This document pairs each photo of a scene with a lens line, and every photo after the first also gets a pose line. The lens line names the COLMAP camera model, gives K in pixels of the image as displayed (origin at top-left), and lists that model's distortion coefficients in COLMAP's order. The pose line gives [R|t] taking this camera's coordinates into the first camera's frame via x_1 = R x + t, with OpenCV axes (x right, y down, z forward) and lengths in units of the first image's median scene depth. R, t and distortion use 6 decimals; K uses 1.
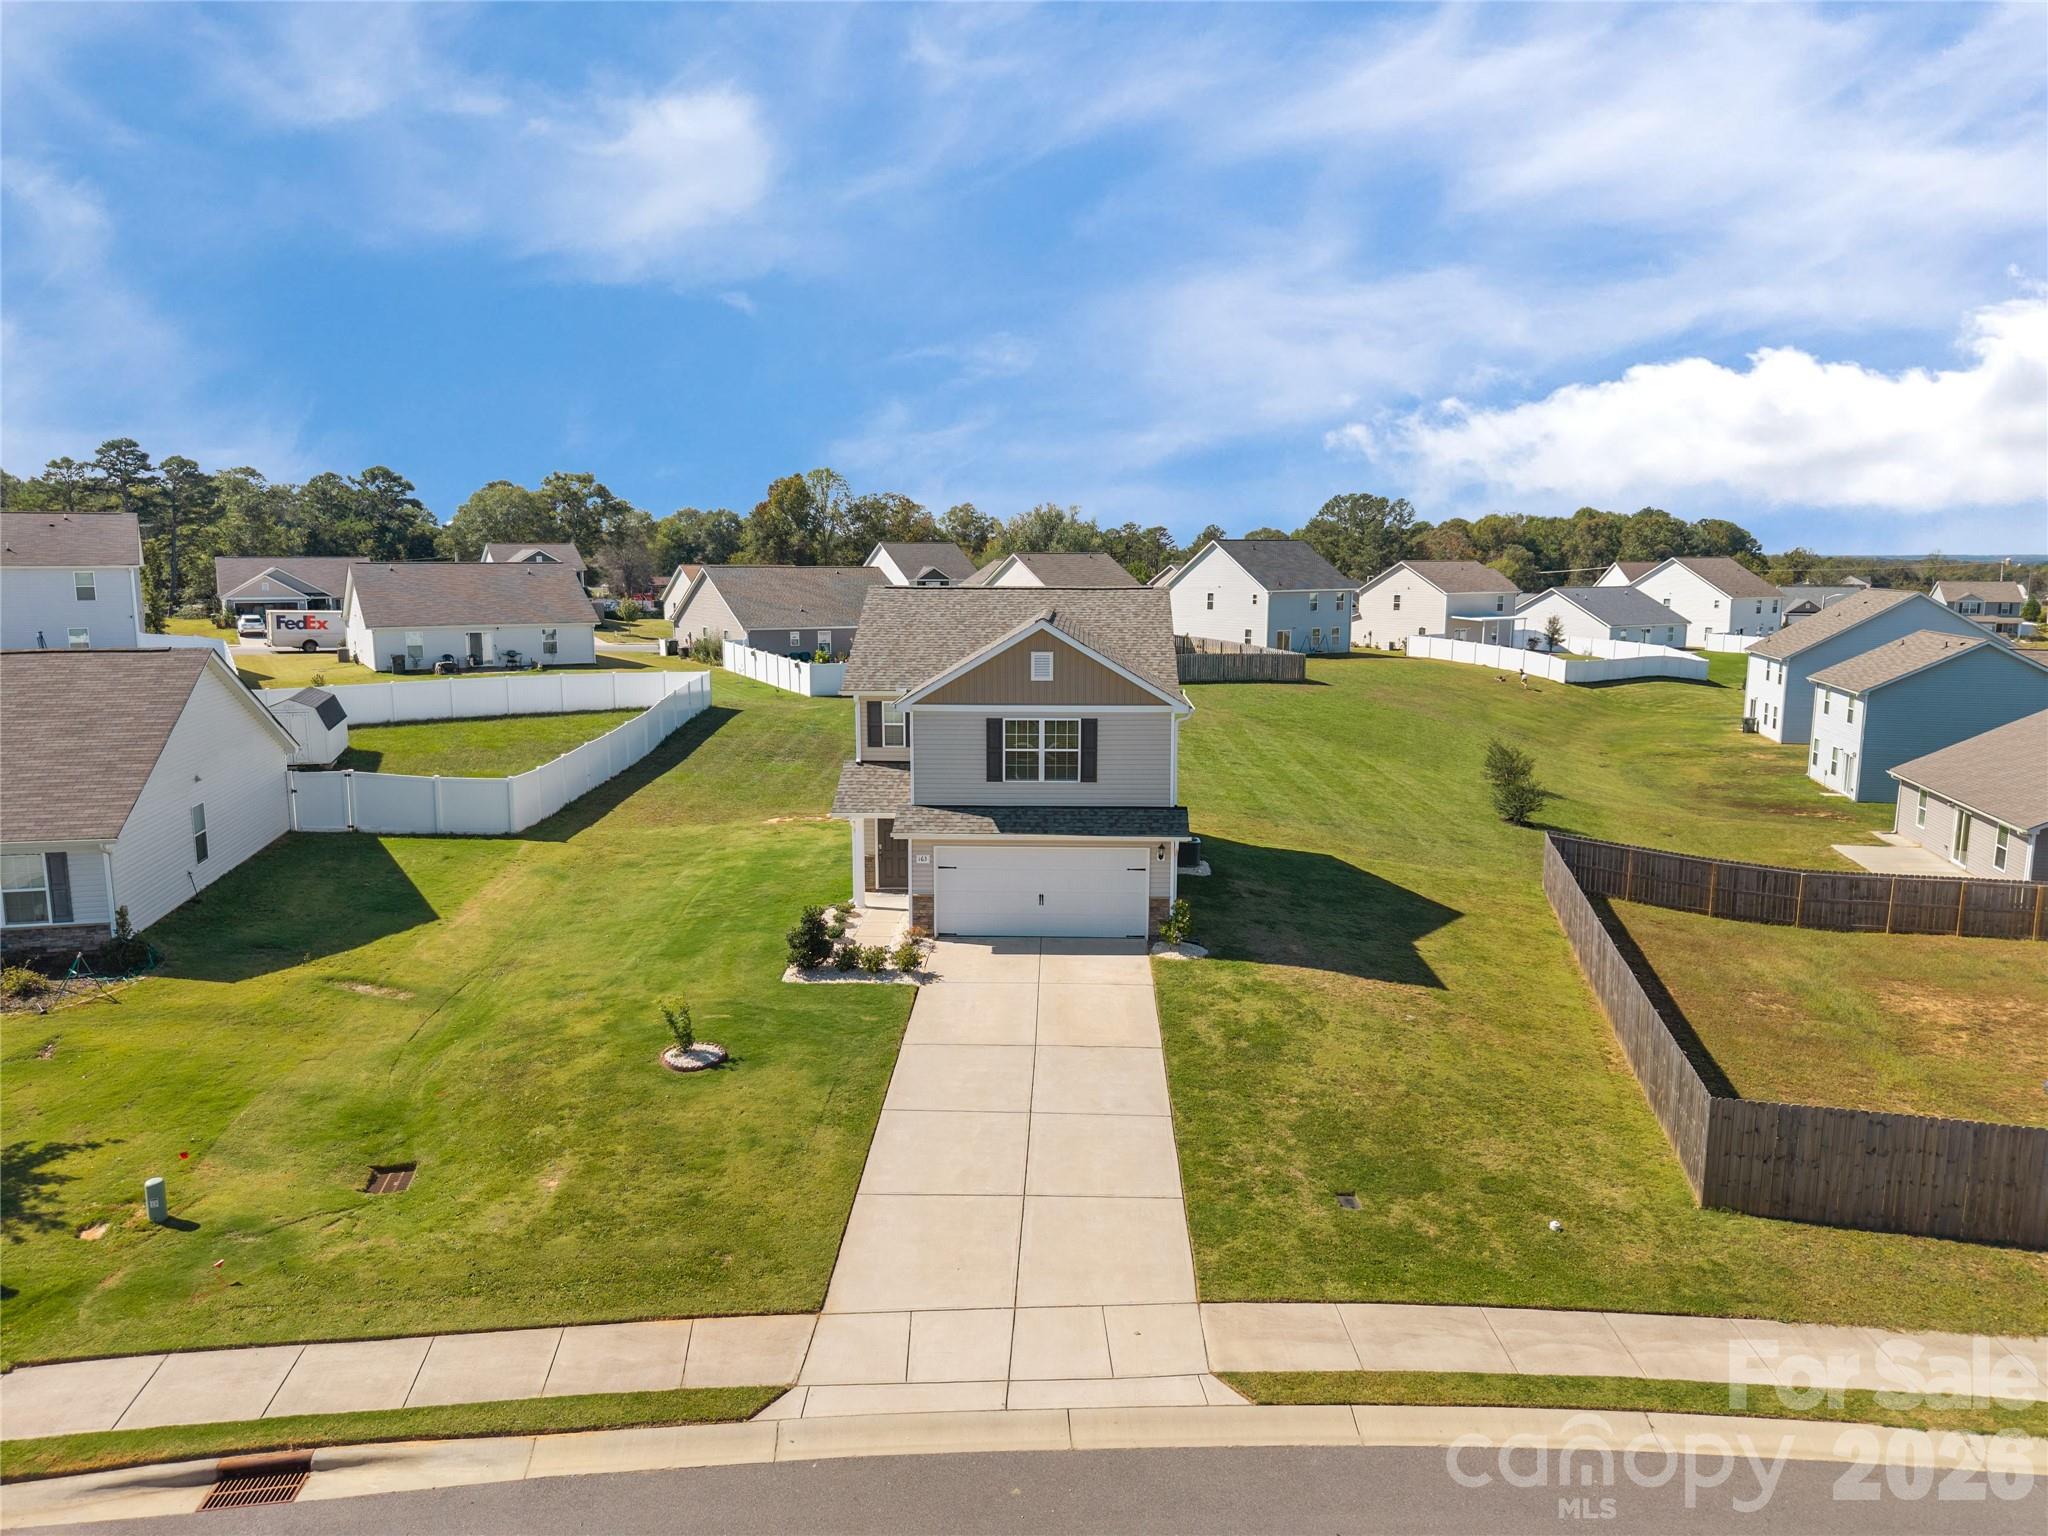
lens RADIAL K [[1363.9, 0, 1024.0], [0, 1363.9, 768.0], [0, 0, 1]] dist [0.041738, -0.050424]
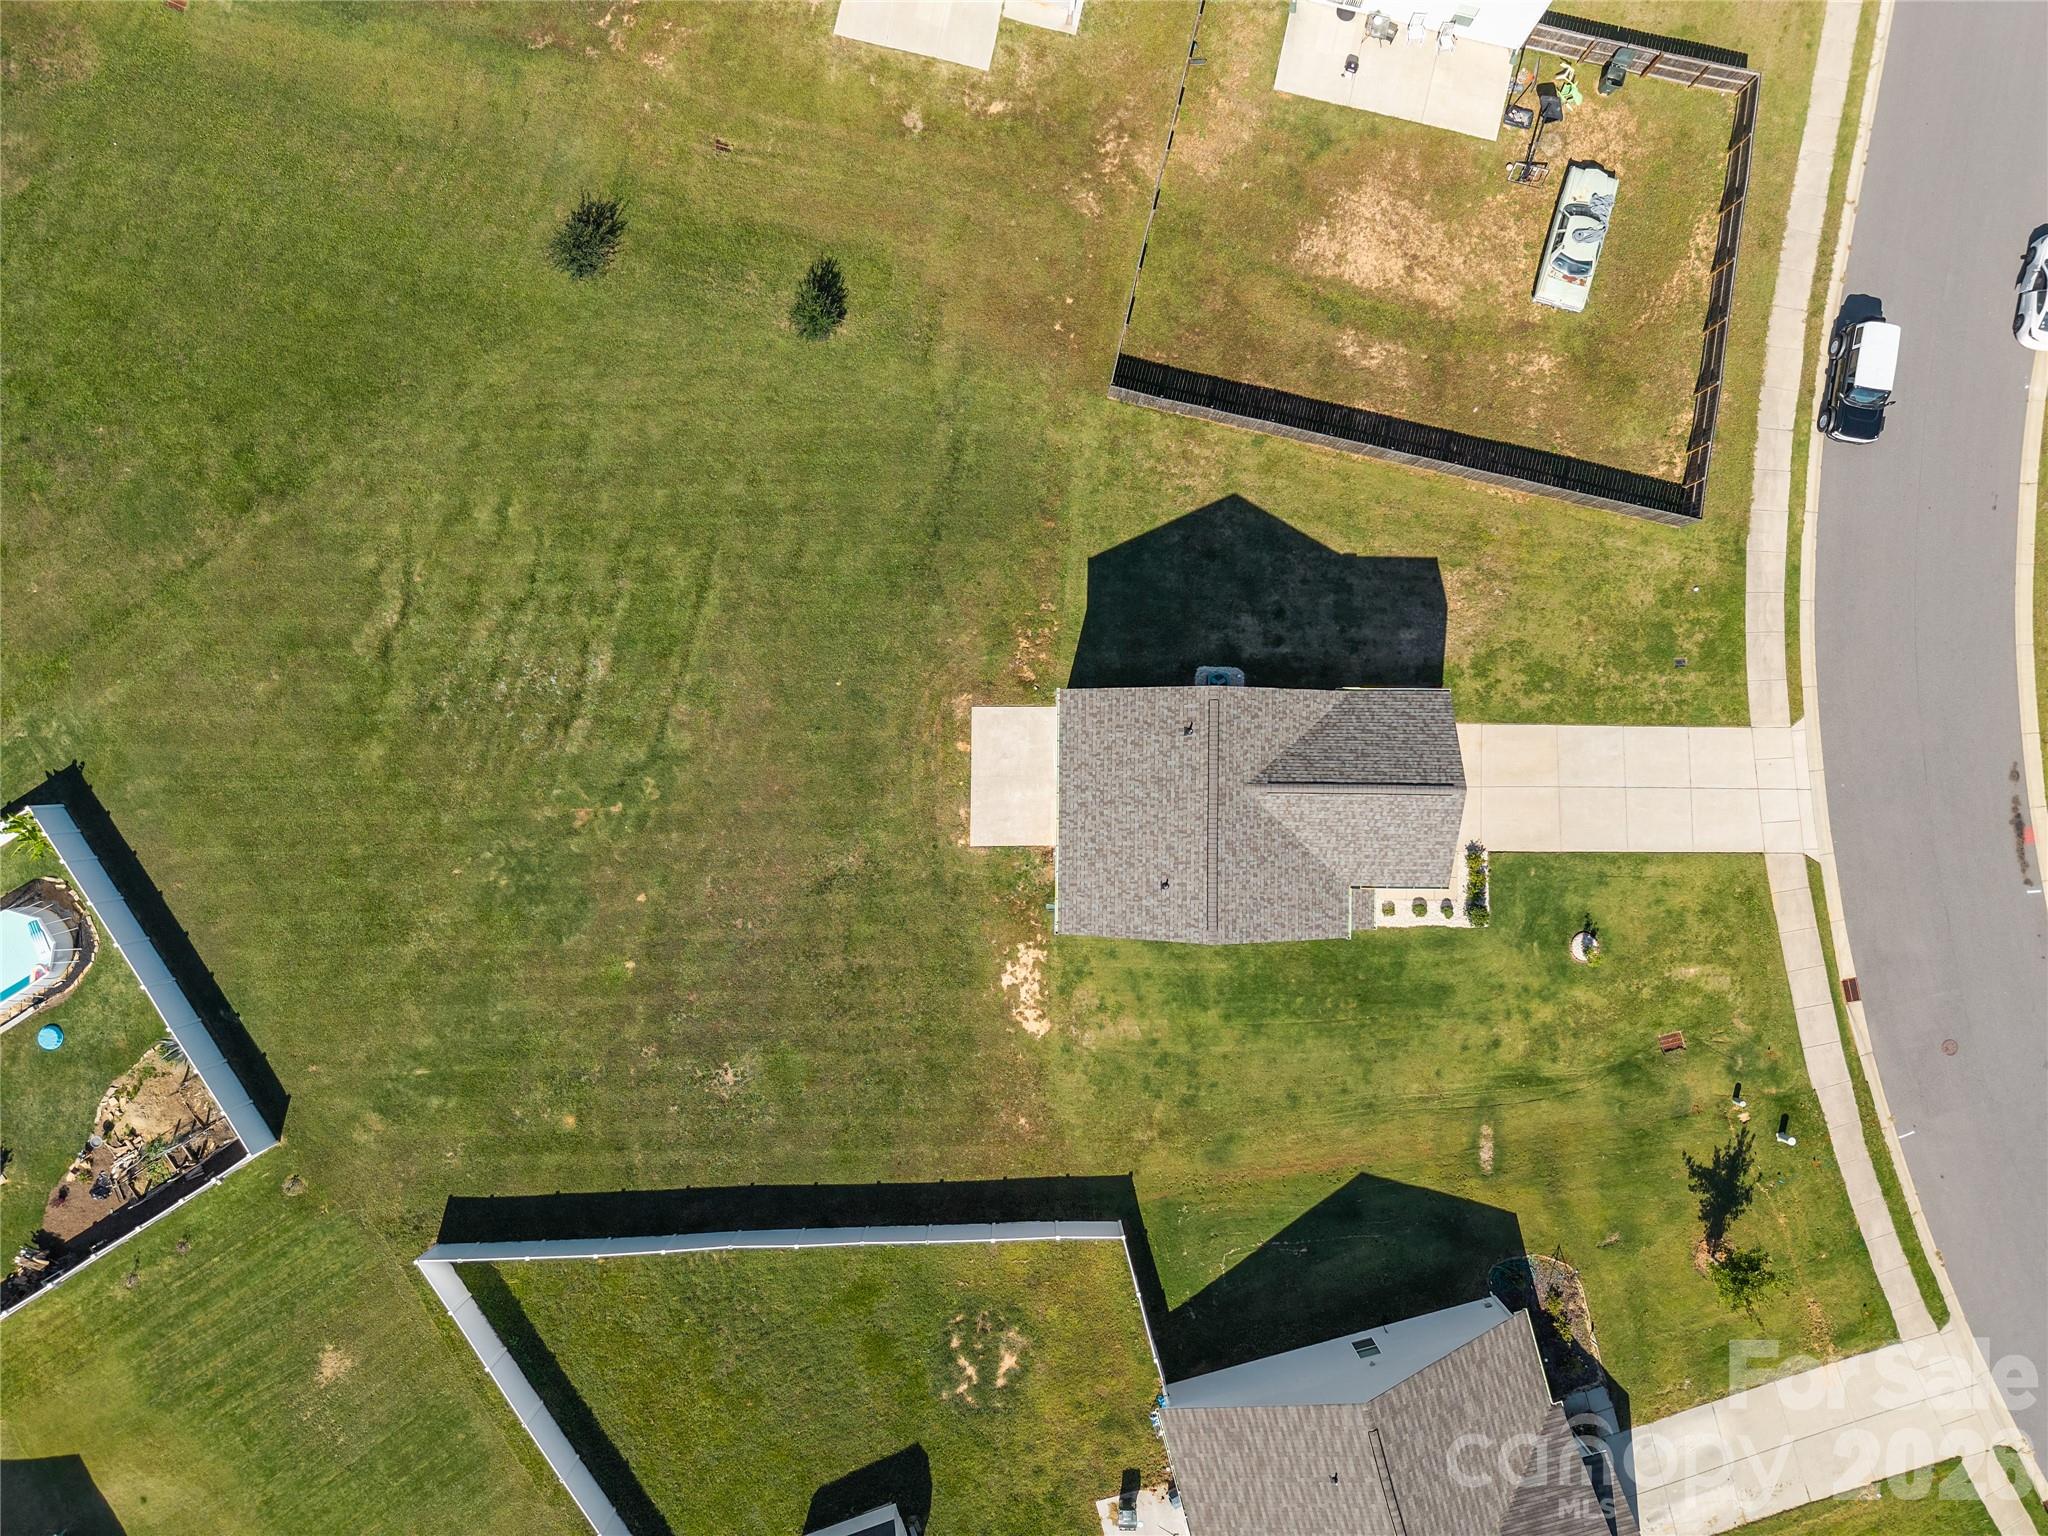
lens RADIAL K [[1357.6, 0, 1024.0], [0, 1357.6, 768.0], [0, 0, 1]] dist [0.010429, -0.002320]
pose [[-0.029438, -0.999566, -0.001390, 0.057307], [0.147497, -0.005719, 0.989046, -1.773195], [-0.988624, 0.028911, 0.147602, 1.363953]]
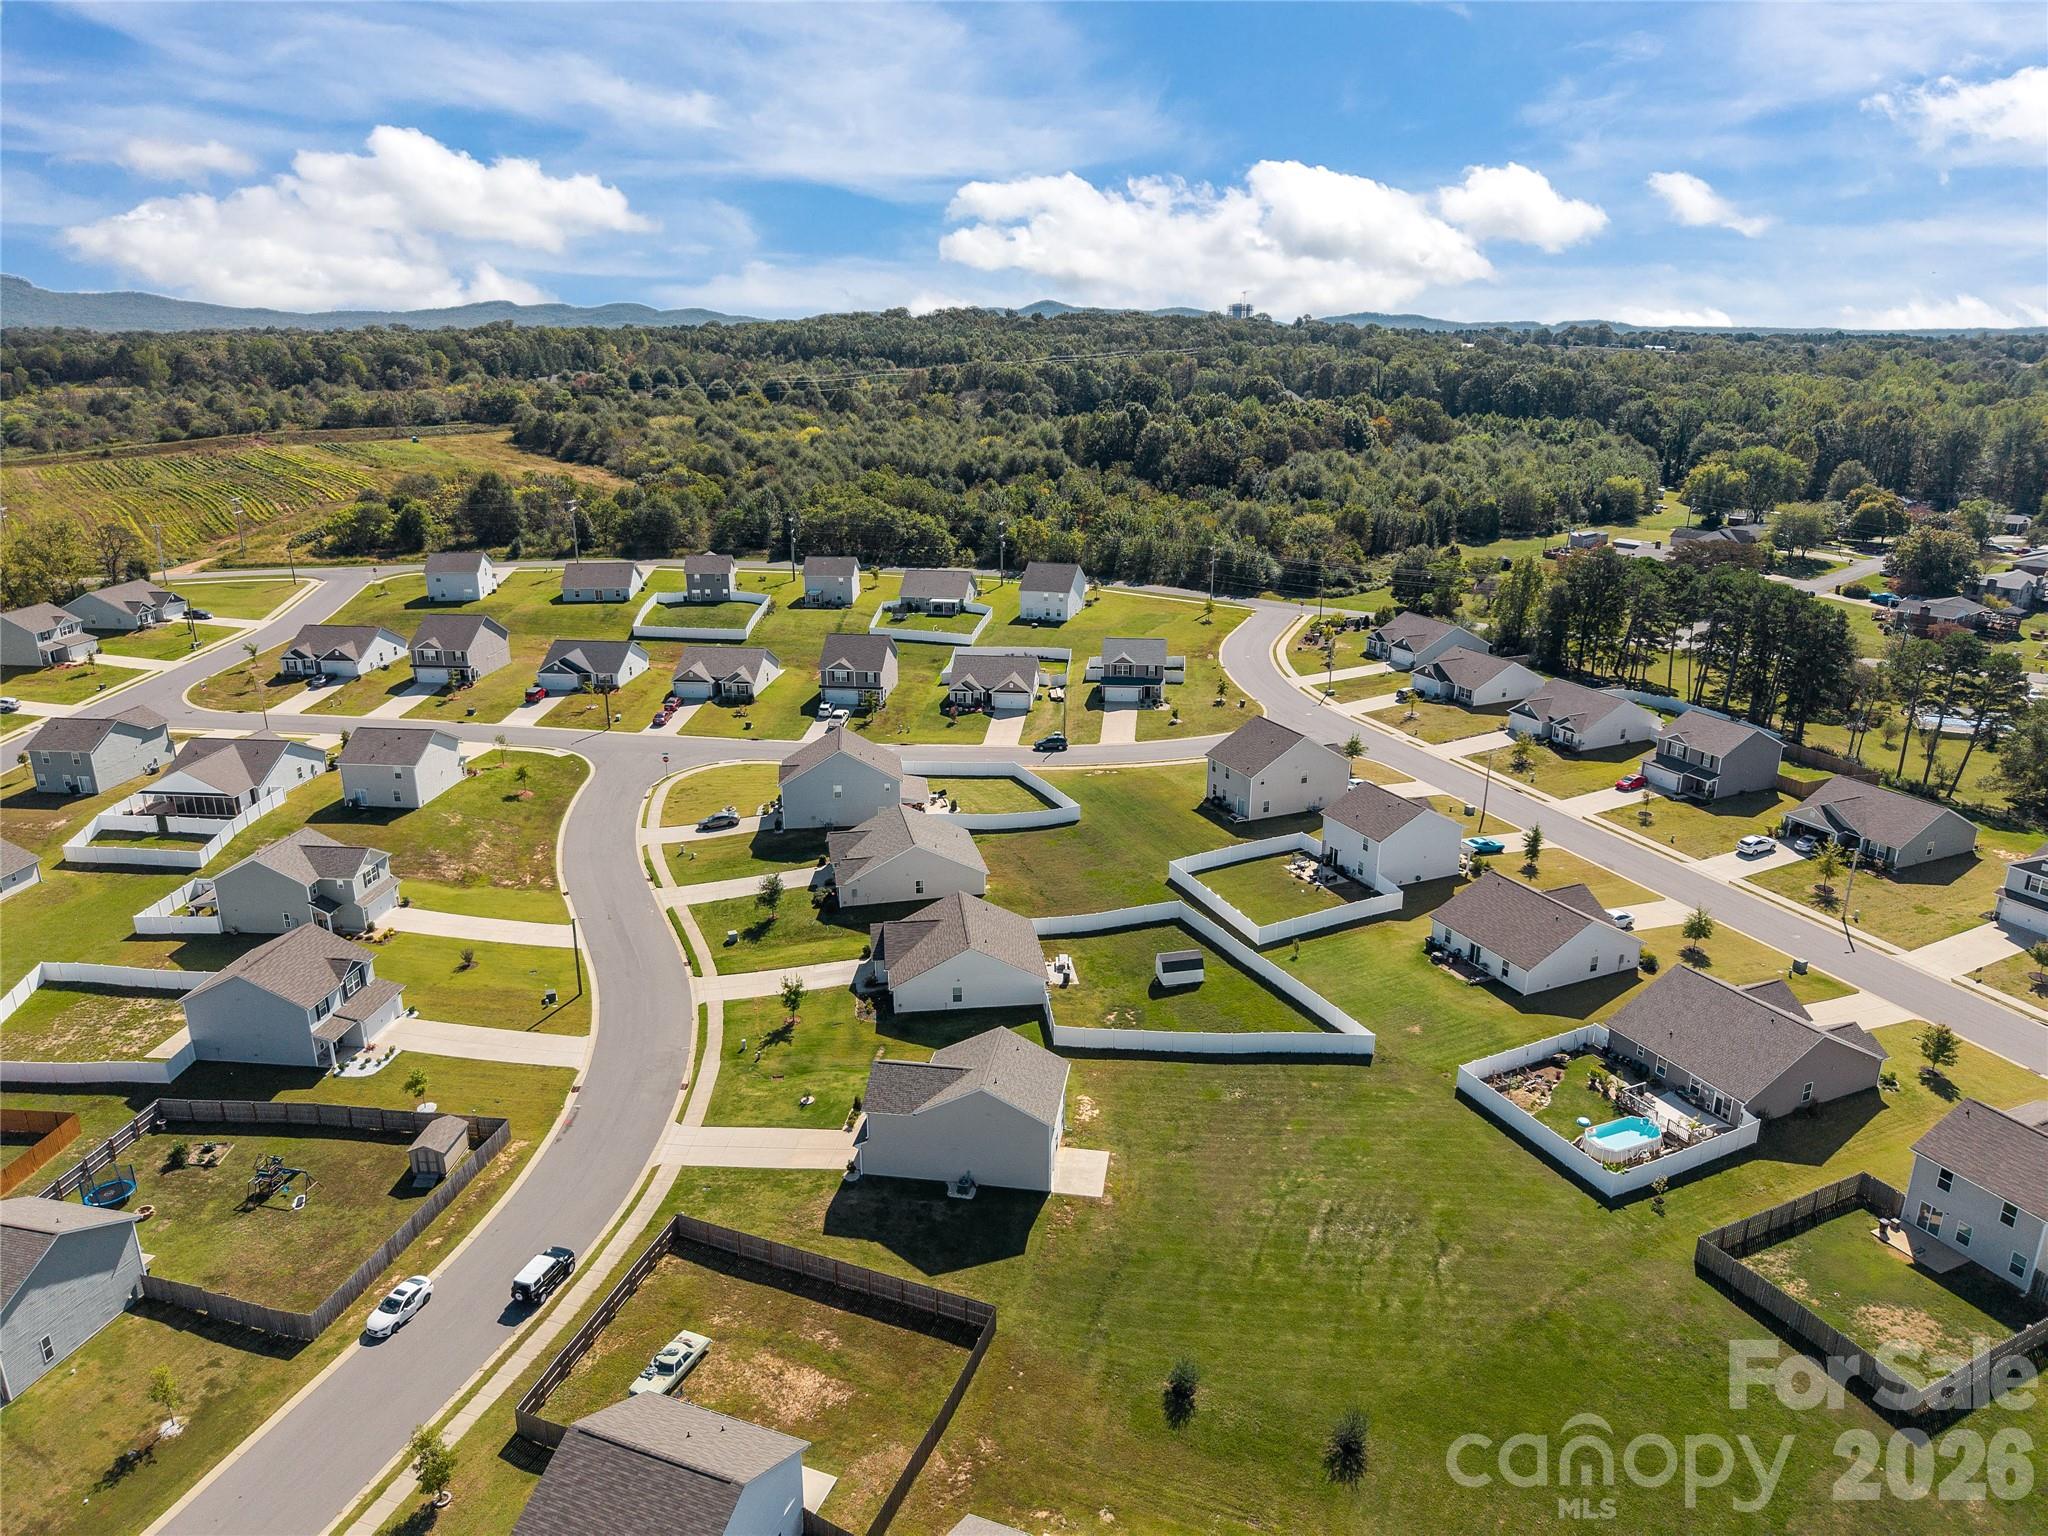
lens RADIAL K [[1375.2, 0, 1031.2], [0, 1375.2, 767.9], [0, 0, 1]] dist [0.047970, -0.076619]
pose [[-0.109602, 0.309043, -0.944711, 3.026077], [-0.154271, 0.933631, 0.323317, -1.990836], [0.981931, 0.181177, -0.054651, 1.531343]]
